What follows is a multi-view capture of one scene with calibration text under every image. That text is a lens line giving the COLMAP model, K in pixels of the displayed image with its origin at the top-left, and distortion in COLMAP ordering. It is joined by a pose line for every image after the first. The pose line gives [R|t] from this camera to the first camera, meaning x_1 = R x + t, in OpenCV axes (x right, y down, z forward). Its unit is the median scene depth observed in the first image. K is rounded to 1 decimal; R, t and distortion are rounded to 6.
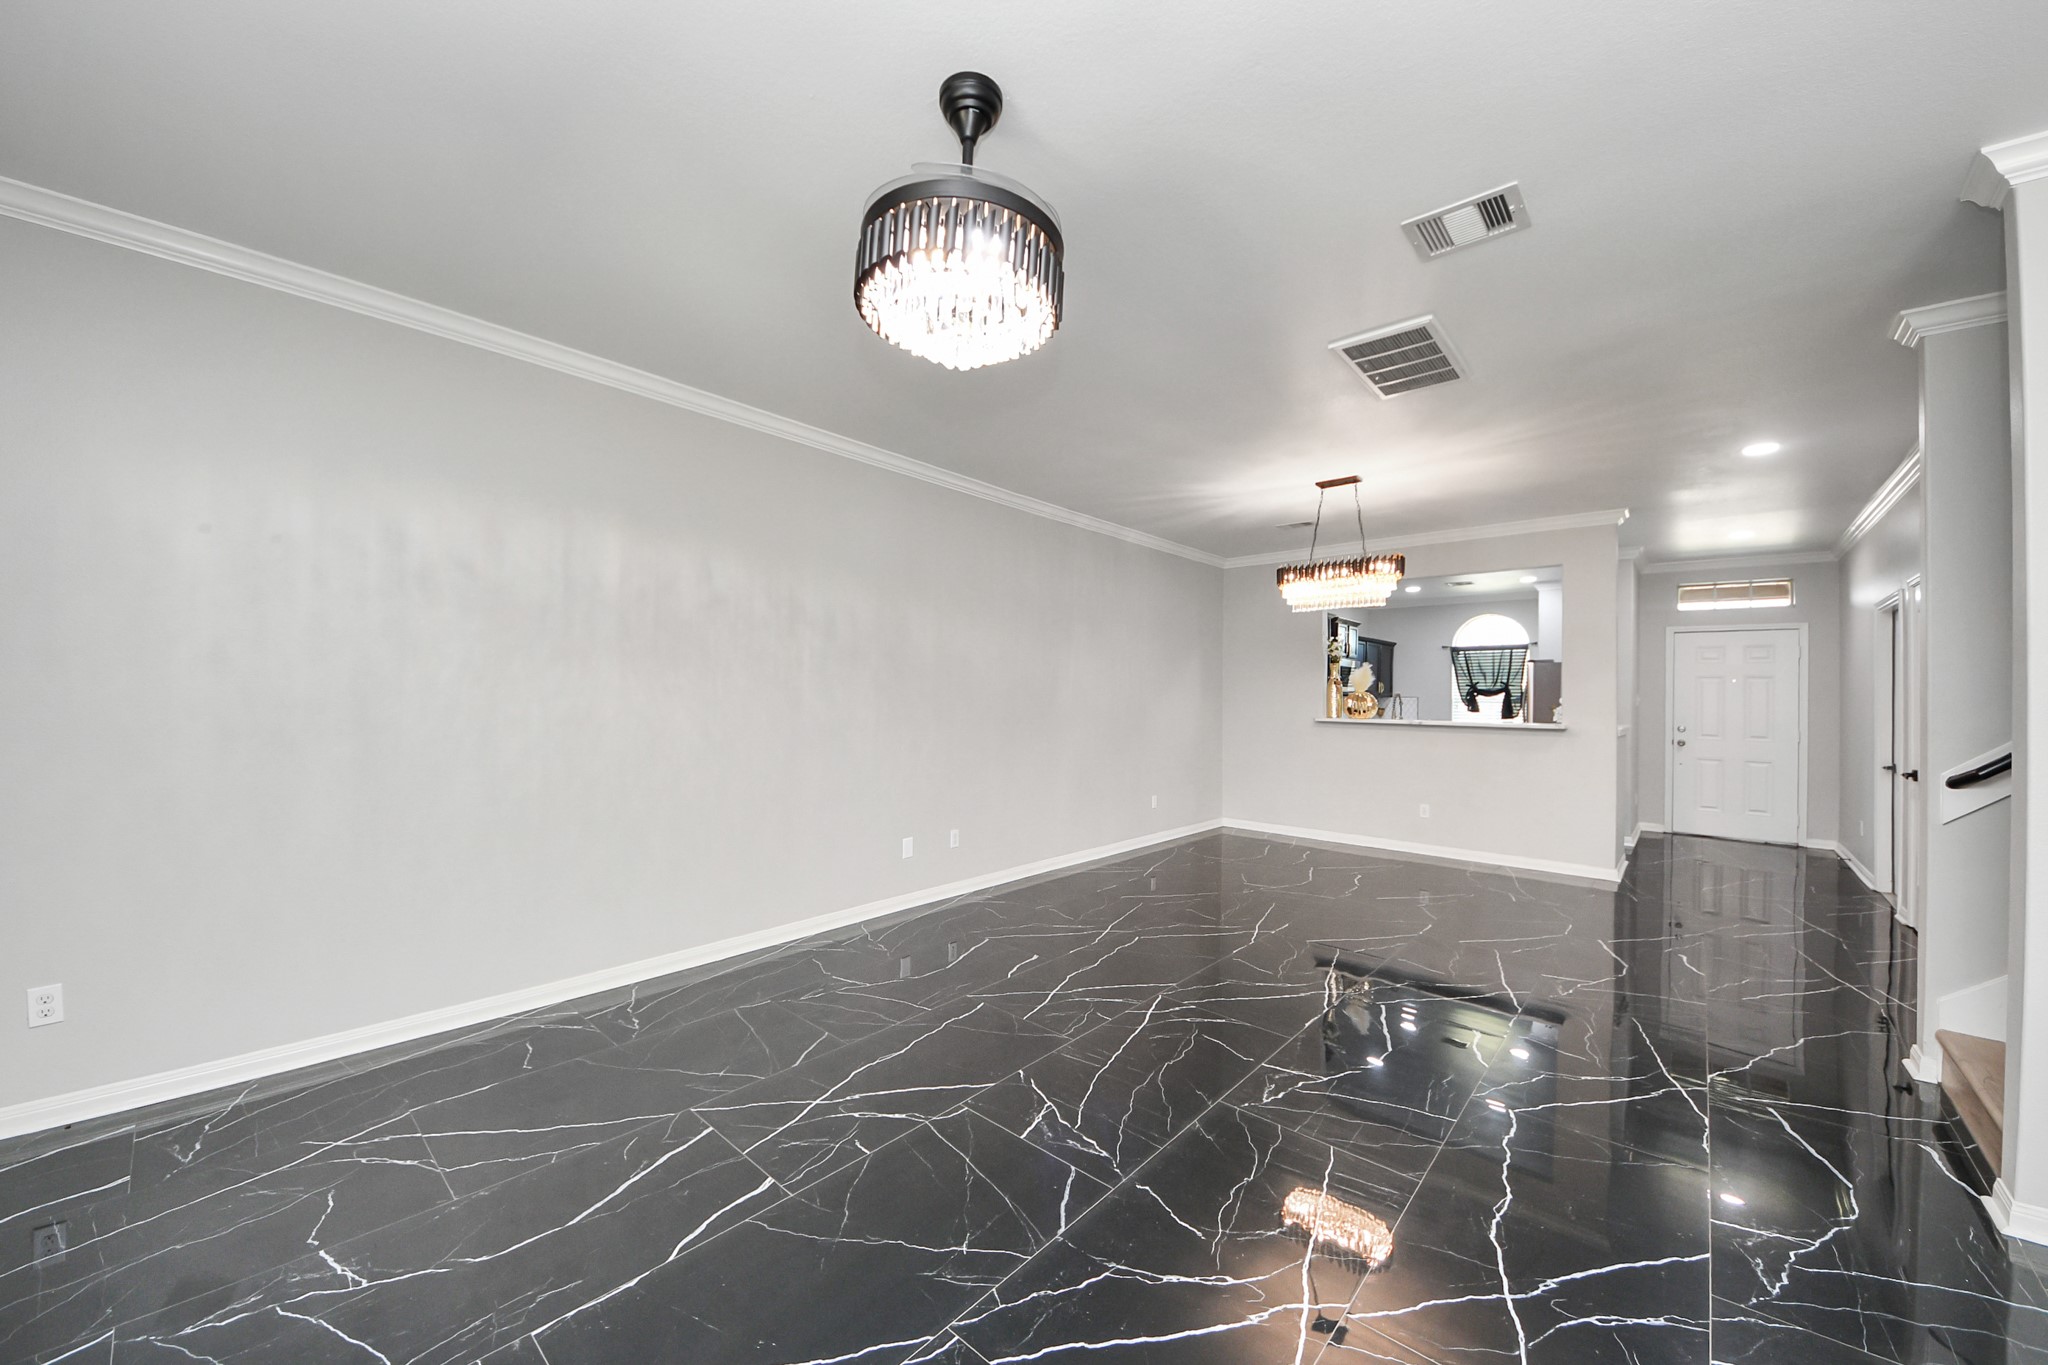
lens RADIAL K [[740.3, 0, 1024.0], [0, 740.3, 682.5], [0, 0, 1]] dist [0.000370, 0.000027]
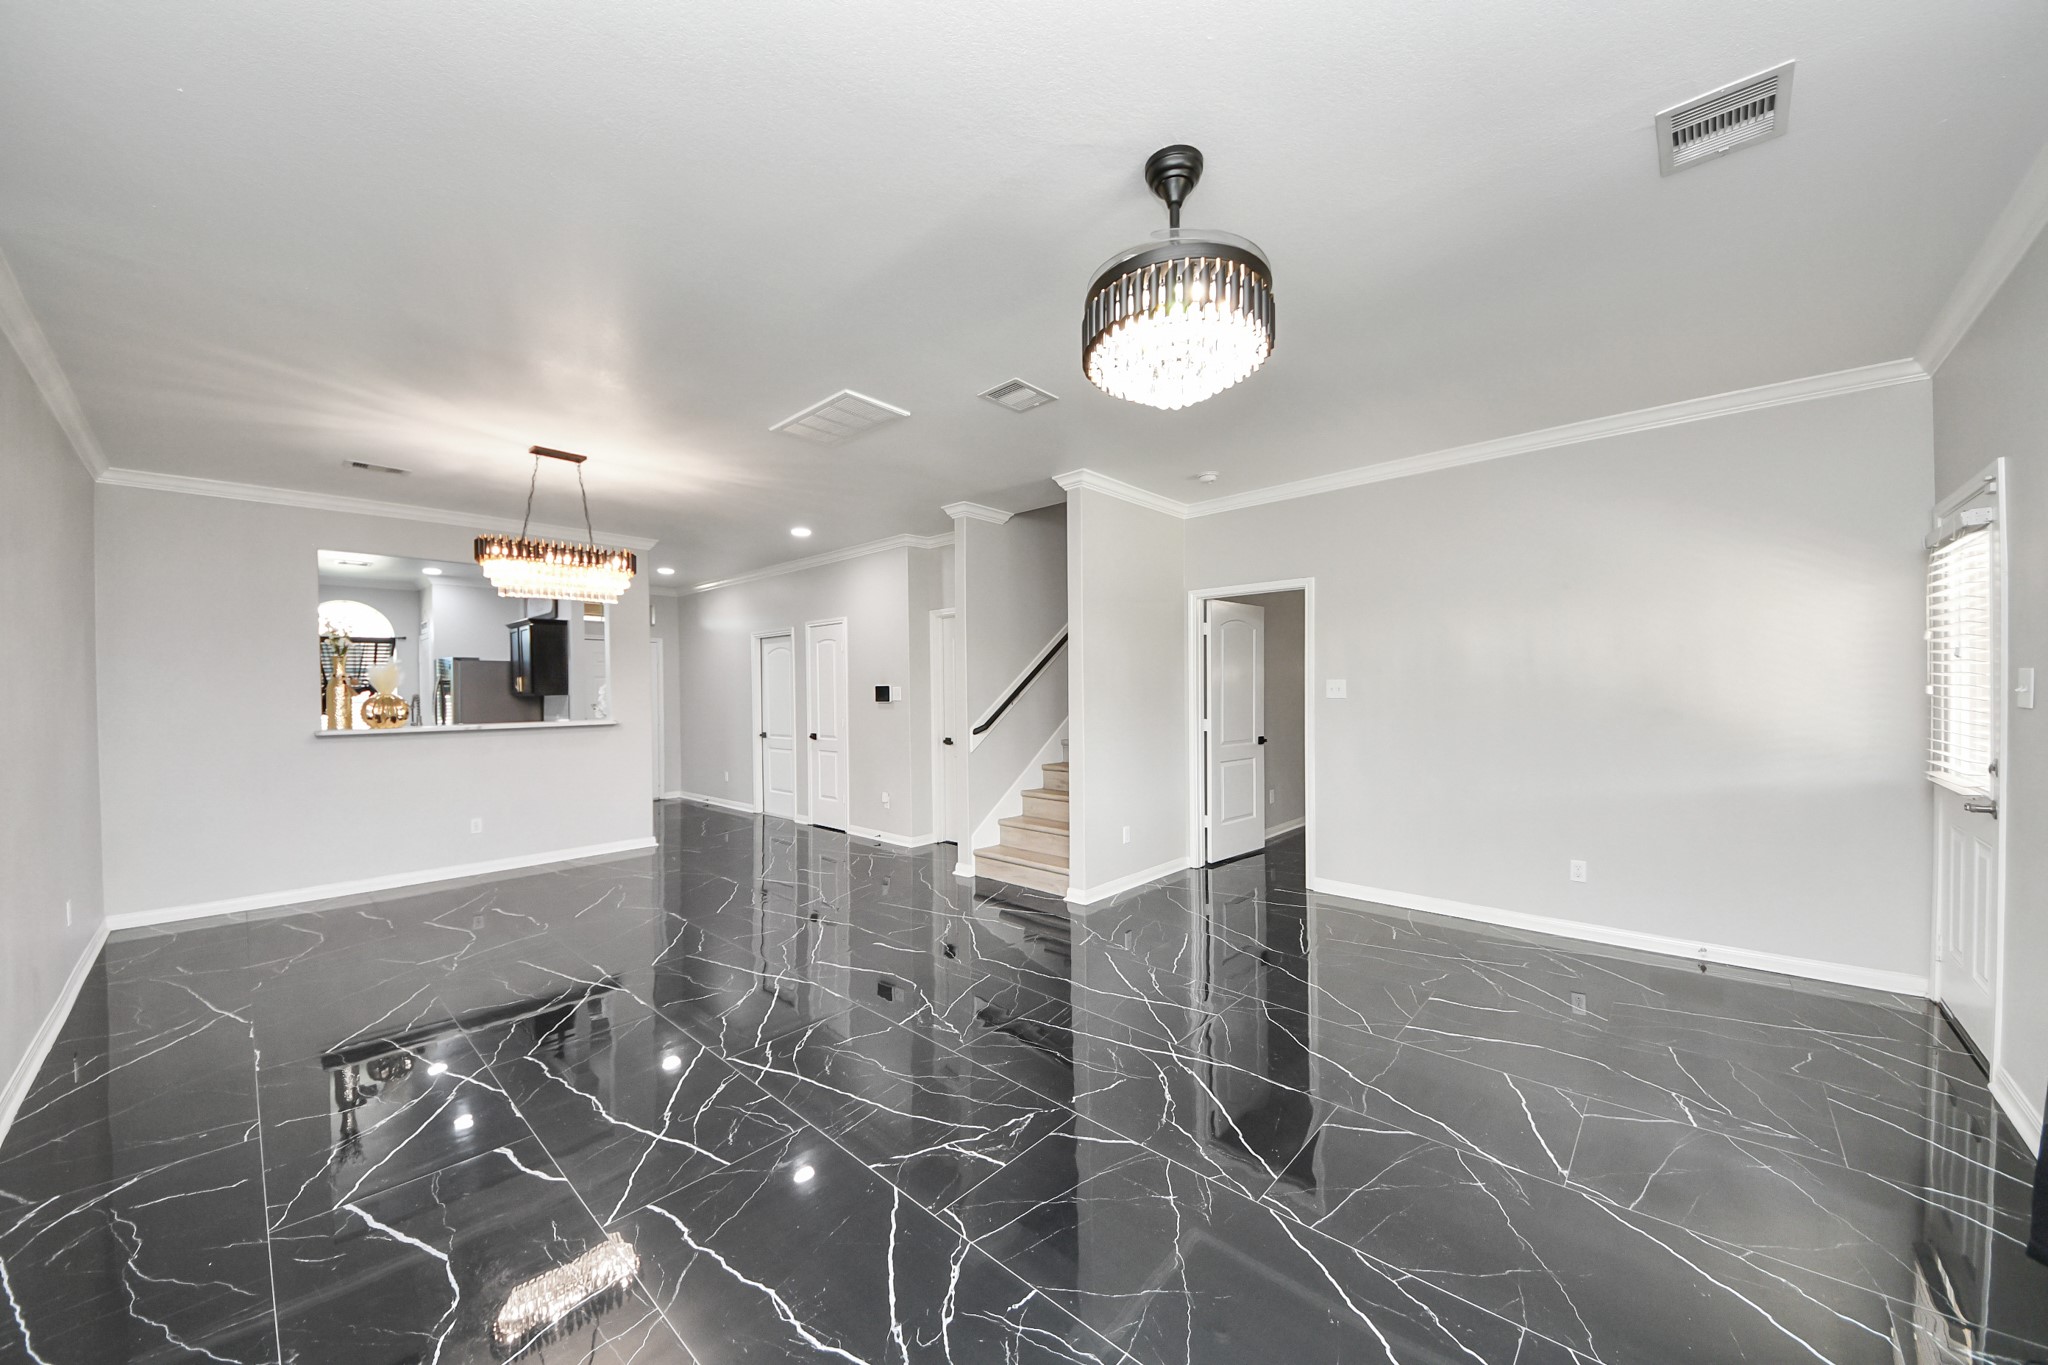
lens RADIAL K [[725.2, 0, 1017.6], [0, 725.2, 690.0], [0, 0, 1]] dist [-0.018307, -0.000008]
pose [[-0.004270, -0.014540, 0.999885, -0.430520], [-0.004715, 0.999883, 0.014520, -0.007922], [-0.999980, -0.004652, -0.004338, 0.461606]]
